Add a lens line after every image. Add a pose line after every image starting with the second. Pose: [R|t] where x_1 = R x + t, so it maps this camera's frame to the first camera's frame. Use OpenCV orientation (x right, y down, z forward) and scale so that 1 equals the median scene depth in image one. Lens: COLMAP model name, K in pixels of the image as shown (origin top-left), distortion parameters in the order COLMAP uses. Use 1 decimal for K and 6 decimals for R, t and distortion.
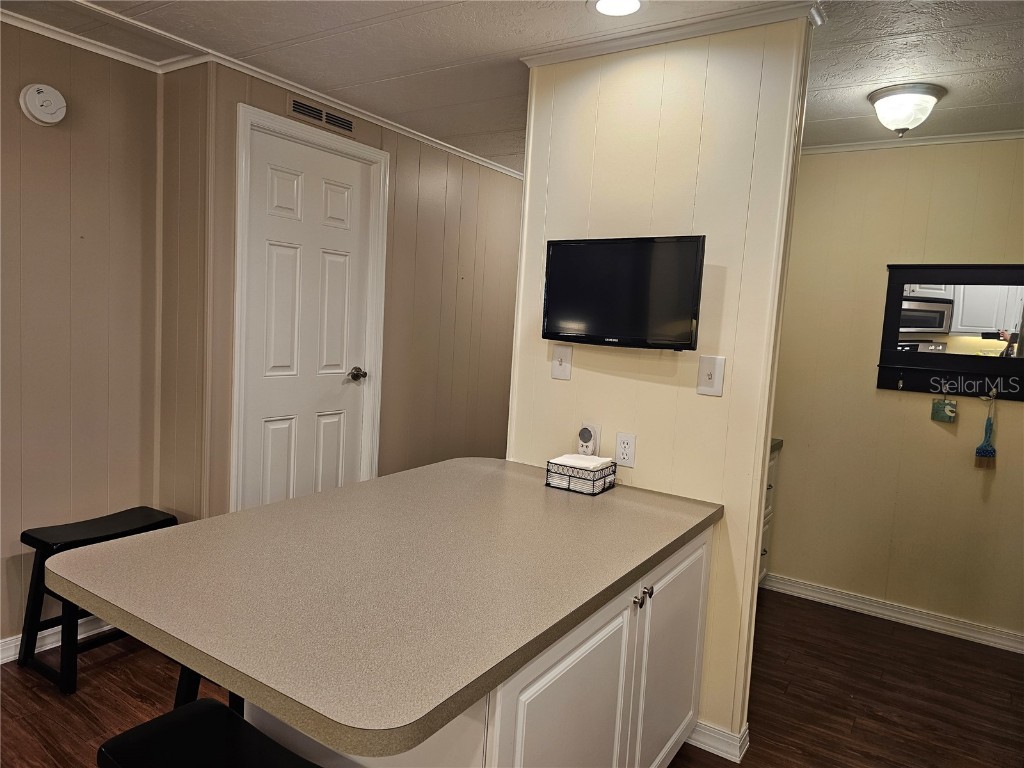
lens RADIAL K [[687.8, 0, 512.0], [0, 687.8, 384.0], [0, 0, 1]] dist [0.096476, -0.137928]
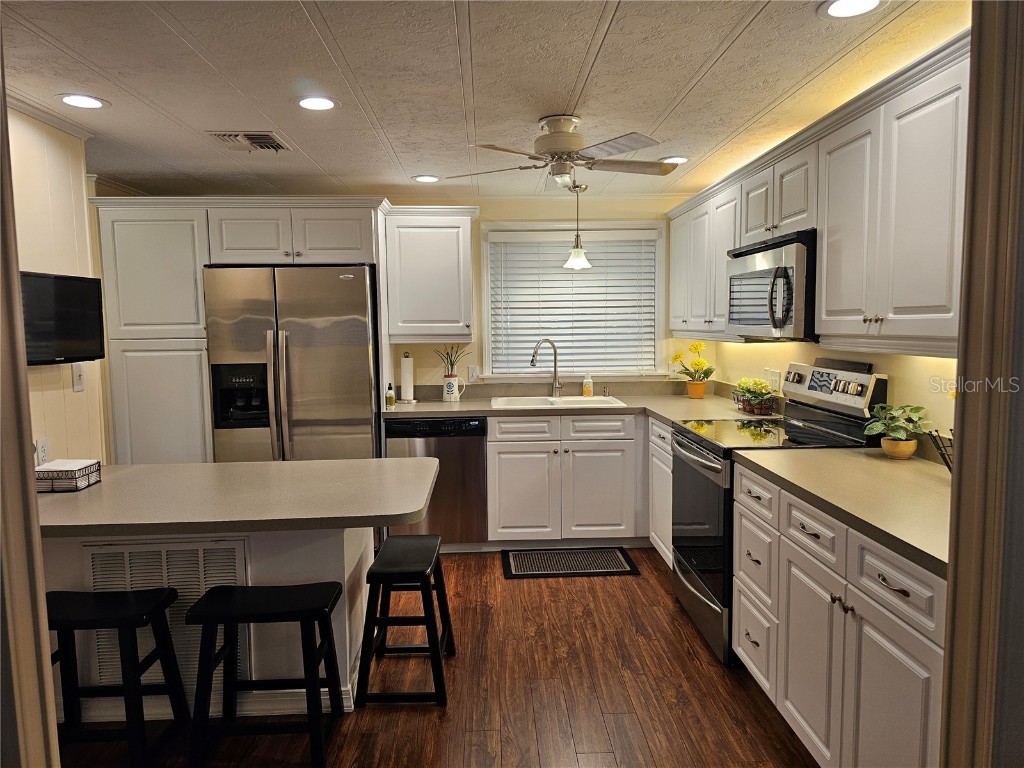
lens RADIAL K [[687.8, 0, 512.0], [0, 687.8, 384.0], [0, 0, 1]] dist [0.096476, -0.137928]
pose [[-0.579857, -0.120888, 0.805700, -1.214720], [0.056626, 0.980559, 0.187878, -0.192096], [-0.812748, 0.154565, -0.561738, 0.990571]]
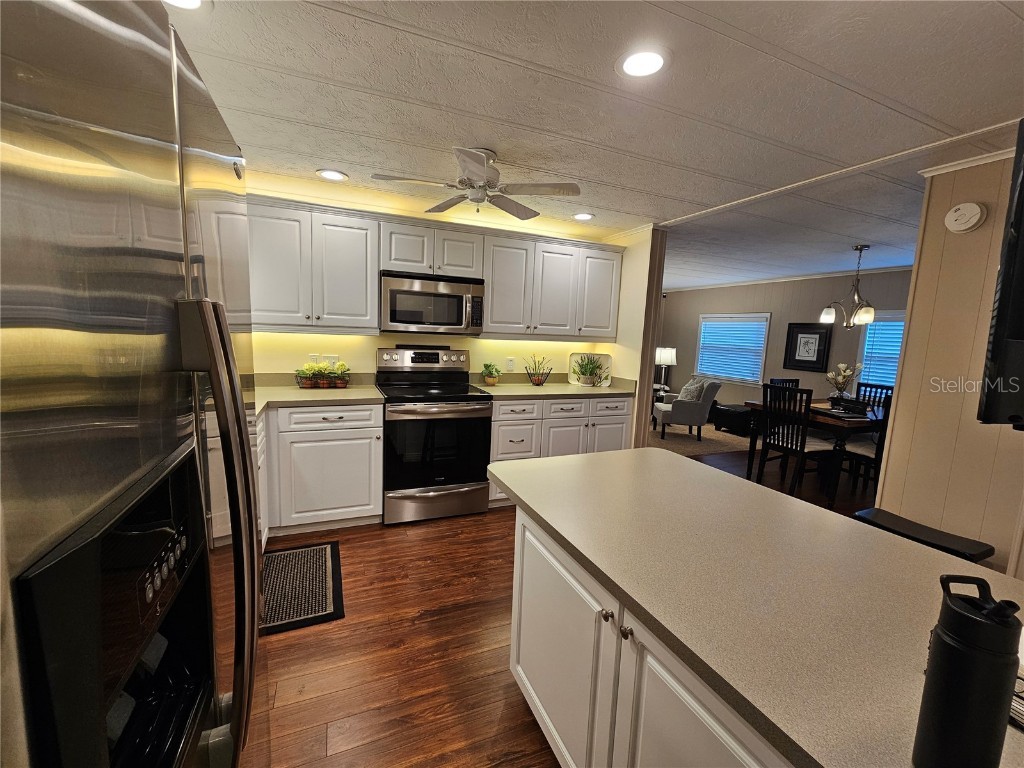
lens RADIAL K [[418.6, 0, 512.0], [0, 418.6, 384.0], [0, 0, 1]] dist [-0.000439, -0.000163]
pose [[-0.546787, 0.023700, -0.836937, 0.519196], [-0.152603, 0.980035, 0.127450, -0.053875], [0.823248, 0.197407, -0.532253, 0.790515]]
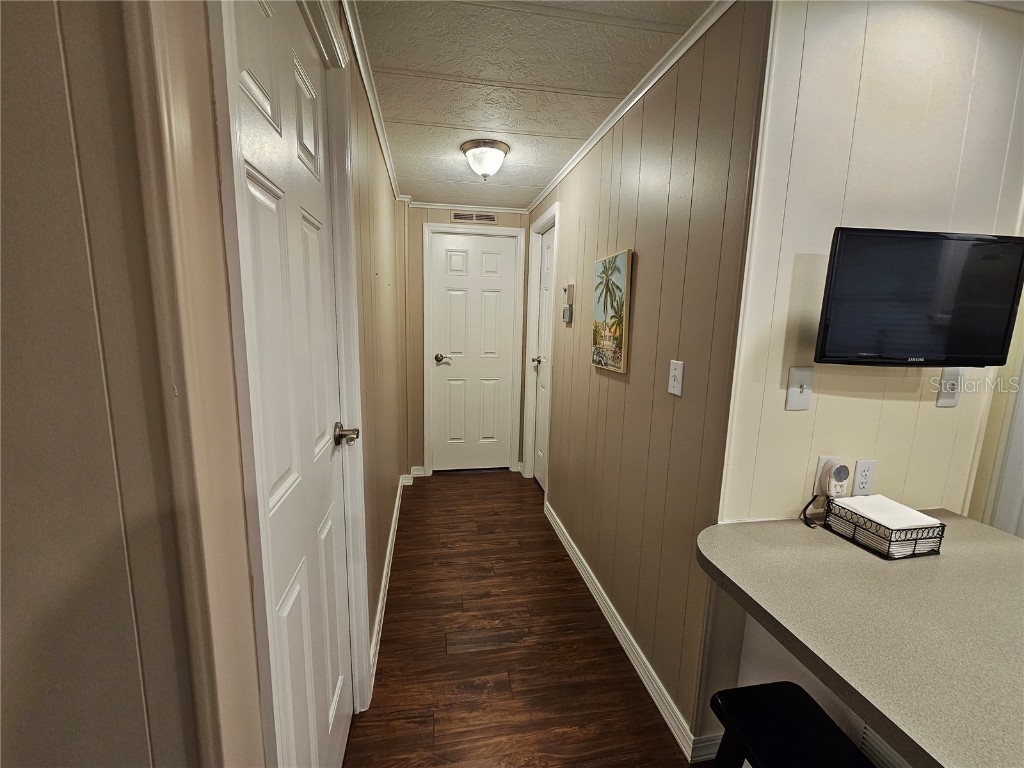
lens RADIAL K [[418.6, 0, 512.0], [0, 418.6, 384.0], [0, 0, 1]] dist [-0.000439, -0.000163]
pose [[0.720667, -0.146437, 0.677640, -0.507290], [0.083267, 0.988645, 0.125091, -0.128859], [-0.688263, -0.033724, 0.724677, 0.914642]]
